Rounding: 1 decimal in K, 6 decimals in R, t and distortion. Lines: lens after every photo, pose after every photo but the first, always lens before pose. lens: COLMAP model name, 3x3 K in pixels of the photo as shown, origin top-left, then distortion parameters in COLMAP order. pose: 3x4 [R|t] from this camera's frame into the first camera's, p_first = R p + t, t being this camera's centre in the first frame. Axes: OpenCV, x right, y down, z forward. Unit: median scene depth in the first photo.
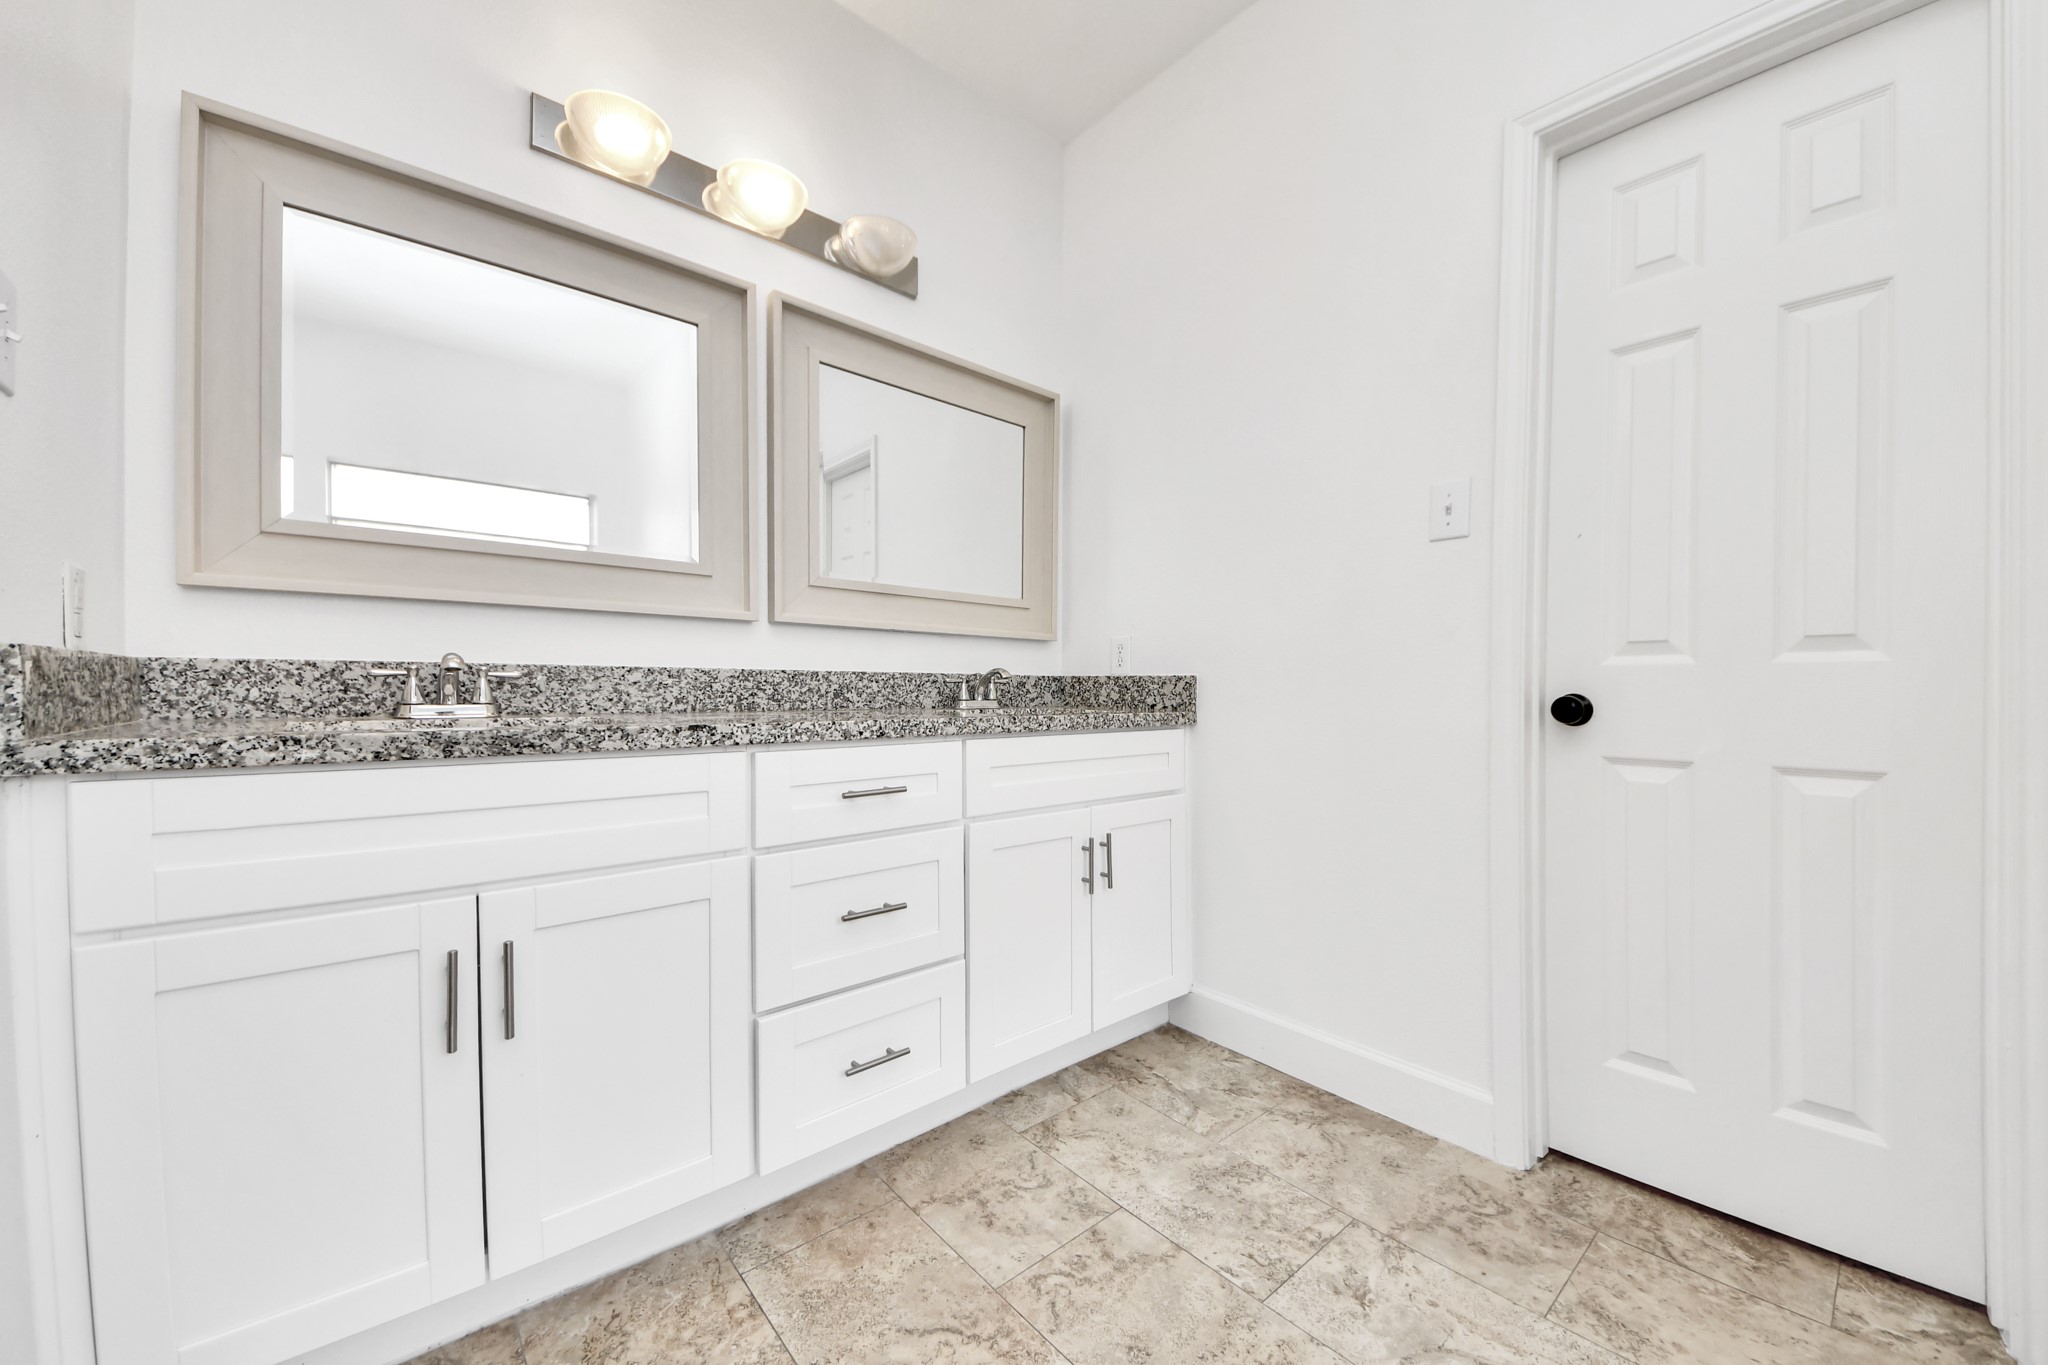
lens RADIAL K [[736.8, 0, 1046.1], [0, 736.8, 675.7], [0, 0, 1]] dist [0.012493, -0.012634]
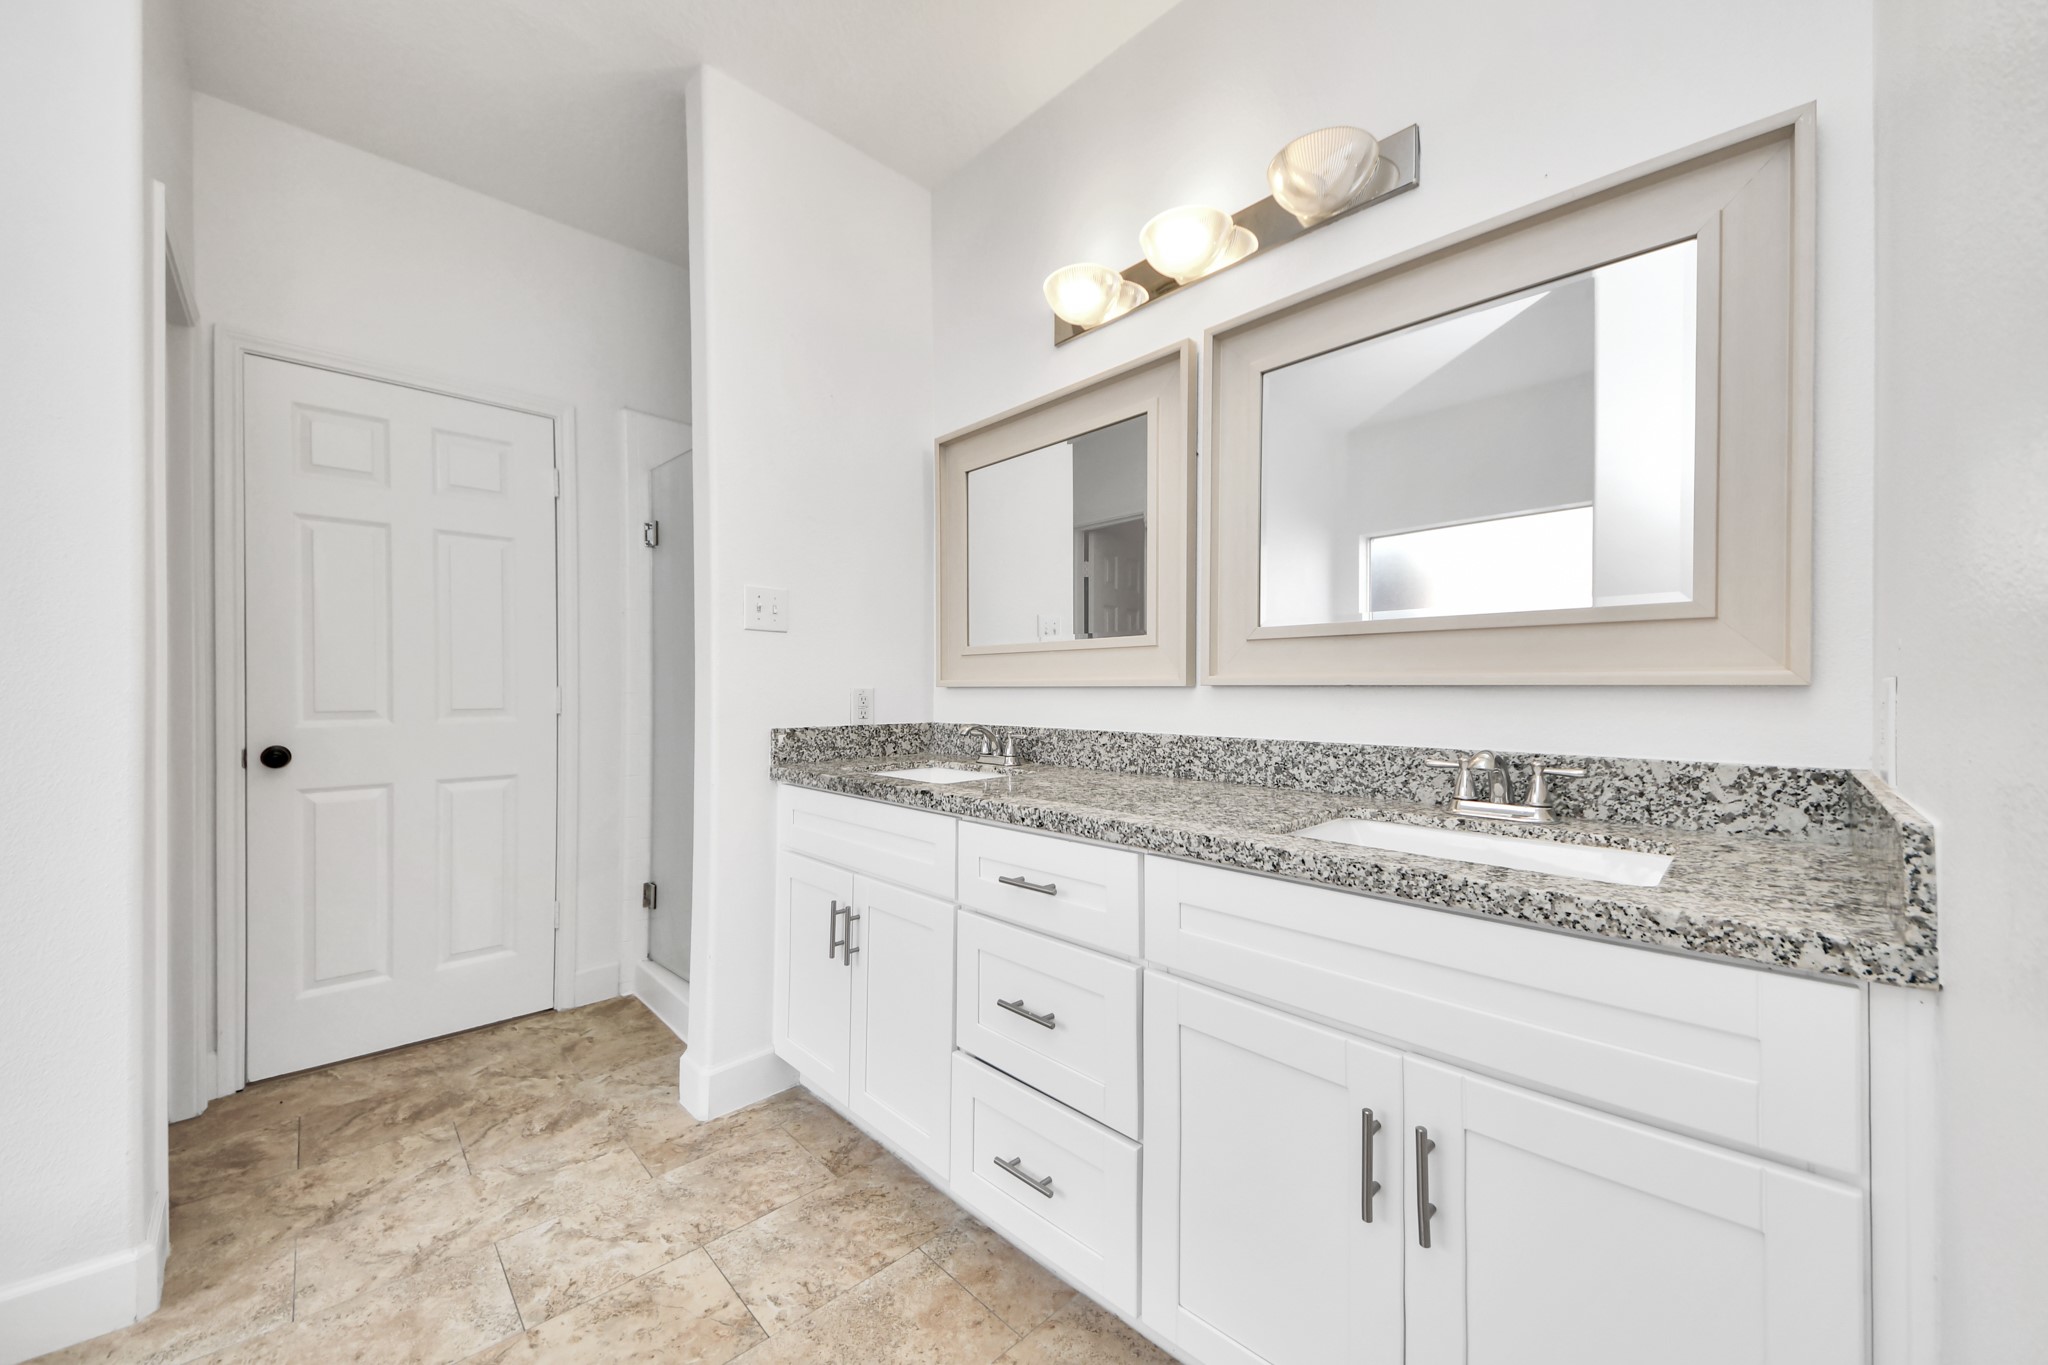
lens RADIAL K [[736.8, 0, 1046.1], [0, 736.8, 675.7], [0, 0, 1]] dist [0.012493, -0.012634]
pose [[0.067909, -0.023275, -0.997420, 0.562712], [0.013126, 0.999662, -0.022433, -0.069006], [0.997605, -0.011569, 0.068192, 0.758851]]
